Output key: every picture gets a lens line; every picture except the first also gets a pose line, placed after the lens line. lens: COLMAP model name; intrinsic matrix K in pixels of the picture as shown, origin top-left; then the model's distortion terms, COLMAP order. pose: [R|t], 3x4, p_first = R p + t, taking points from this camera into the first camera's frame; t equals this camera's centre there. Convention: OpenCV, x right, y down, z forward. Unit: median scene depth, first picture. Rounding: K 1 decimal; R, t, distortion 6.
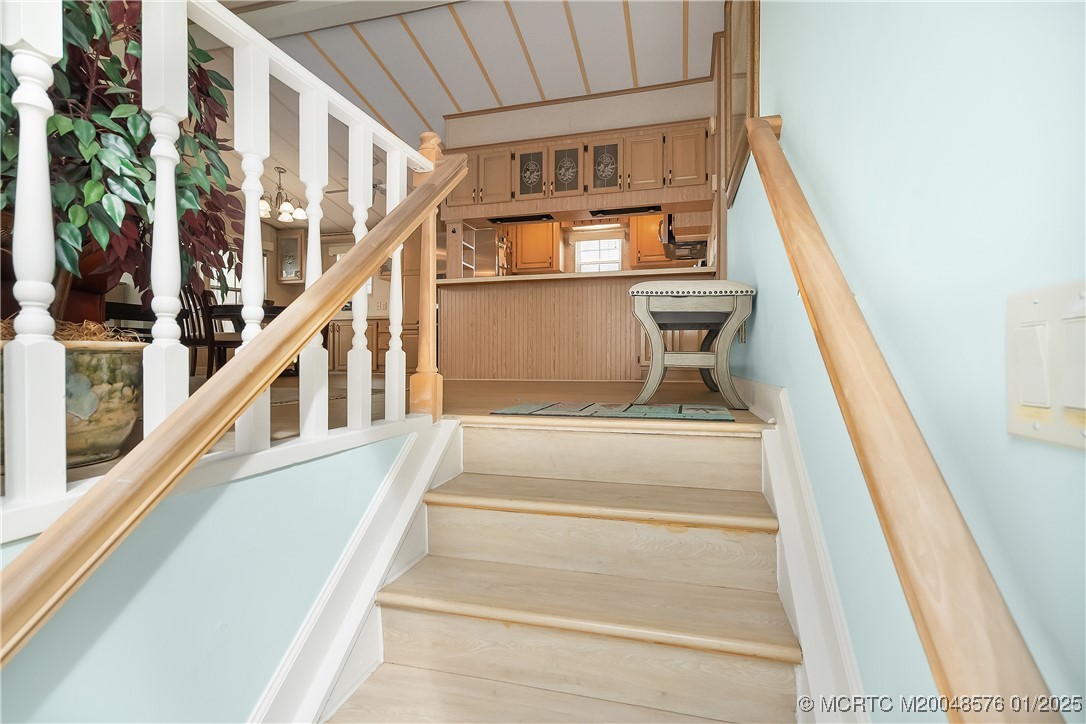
lens RADIAL K [[509.4, 0, 543.0], [0, 509.4, 362.0], [0, 0, 1]] dist [-0.001240, 0.000063]
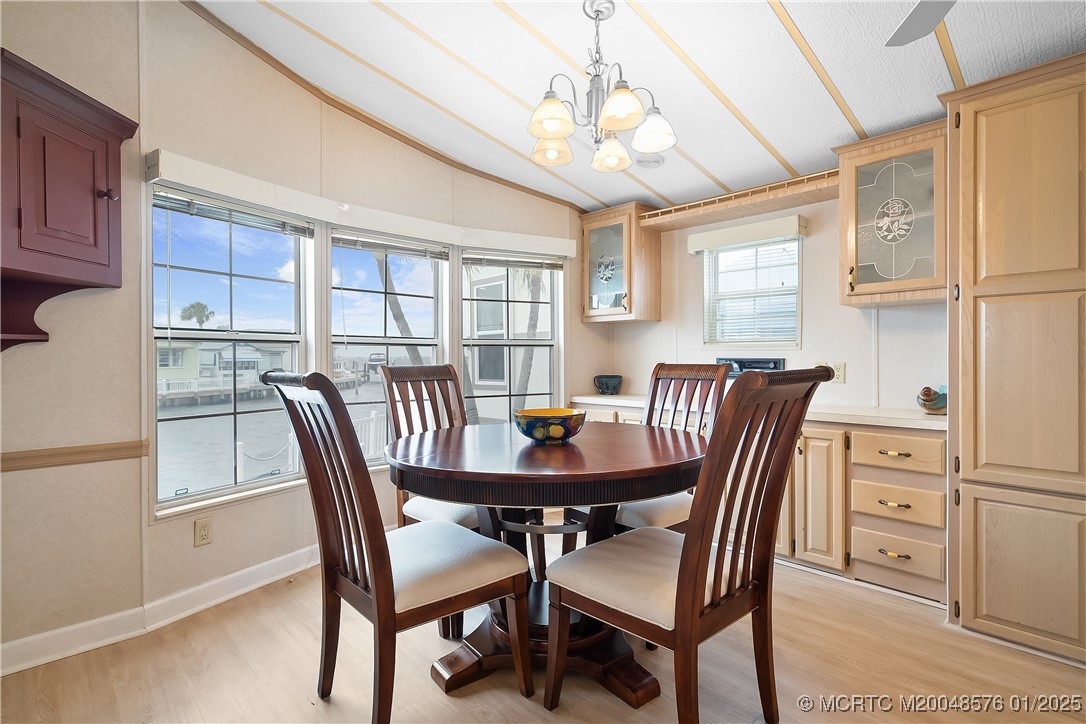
lens RADIAL K [[527.8, 0, 543.0], [0, 527.8, 362.0], [0, 0, 1]] dist [-0.011532, 0.000070]
pose [[0.858870, -0.003625, -0.512181, -0.318825], [0.009723, 0.999910, 0.009227, -0.131317], [0.512102, -0.012905, 0.858828, 0.587681]]
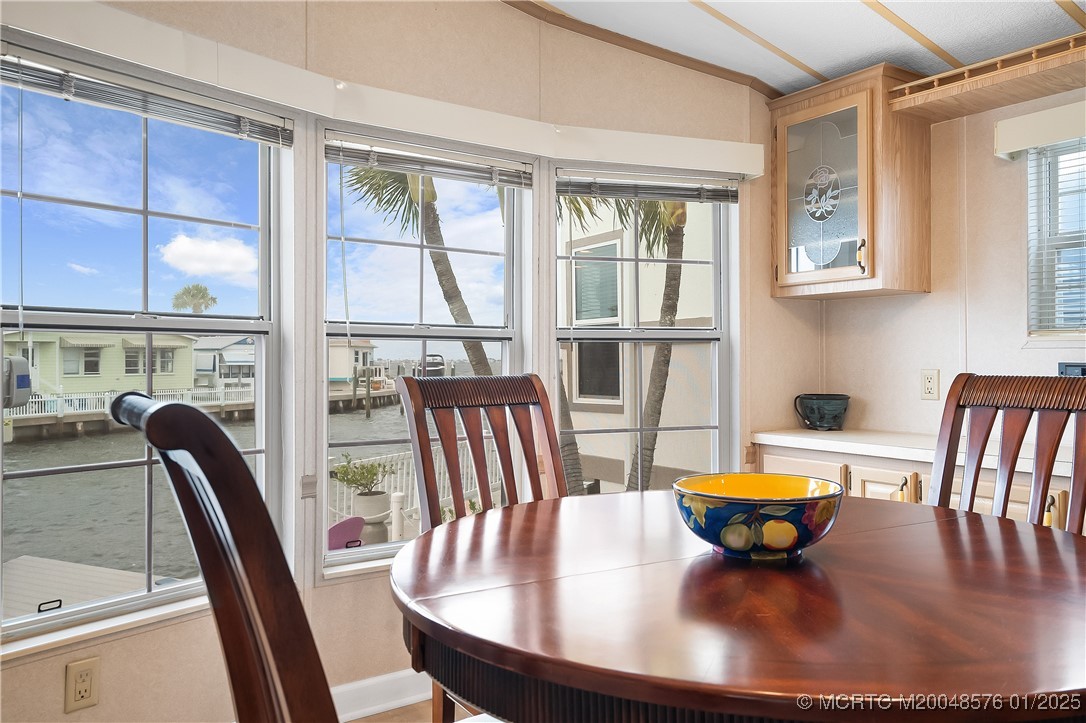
lens RADIAL K [[788.1, 0, 543.0], [0, 788.1, 361.5], [0, 0, 1]] dist [0.003053, 0.000187]
pose [[0.764328, -0.006653, -0.644793, -0.375585], [0.008788, 0.999961, 0.000100, -0.131679], [0.644768, -0.005743, 0.764357, 0.653280]]
